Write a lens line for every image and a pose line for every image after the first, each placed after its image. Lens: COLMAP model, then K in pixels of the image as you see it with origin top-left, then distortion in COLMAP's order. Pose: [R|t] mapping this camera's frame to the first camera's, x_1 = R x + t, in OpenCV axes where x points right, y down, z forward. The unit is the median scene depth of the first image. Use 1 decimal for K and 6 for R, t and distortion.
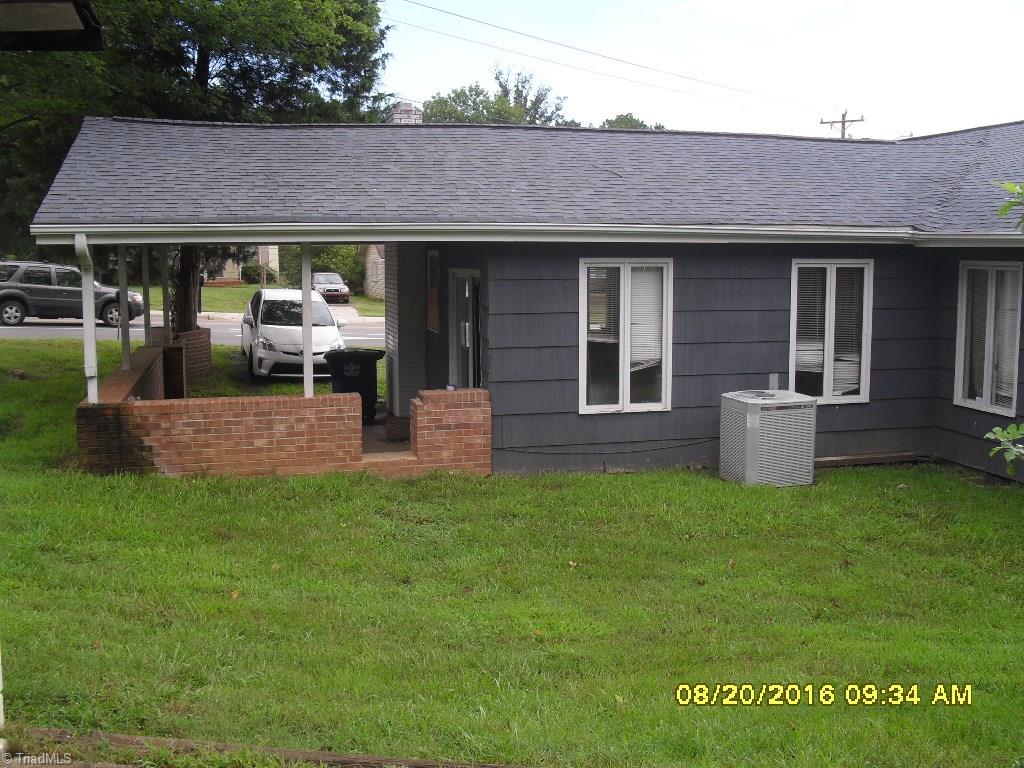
lens RADIAL K [[1115.3, 0, 508.3], [0, 1115.3, 399.4], [0, 0, 1]] dist [-0.228569, 0.303463]
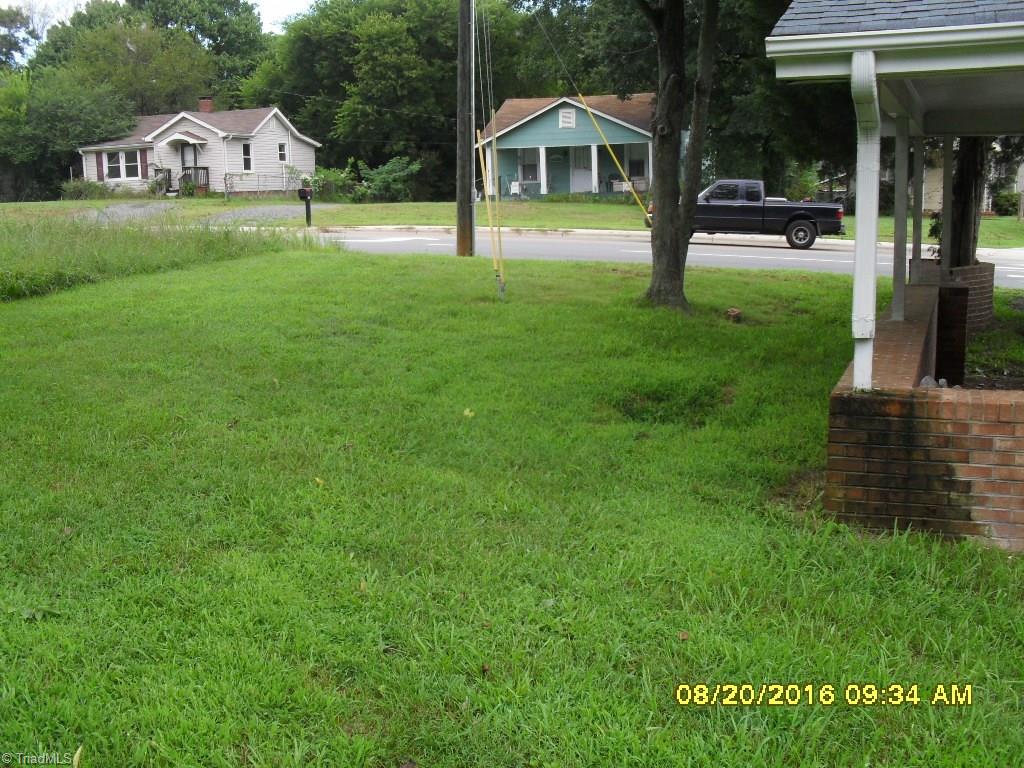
lens RADIAL K [[1115.3, 0, 508.3], [0, 1115.3, 399.4], [0, 0, 1]] dist [-0.228569, 0.303463]
pose [[0.807679, 0.088959, -0.582872, -0.210306], [-0.056131, 0.995664, 0.074180, -0.020810], [0.586944, -0.027196, 0.809171, 0.466628]]
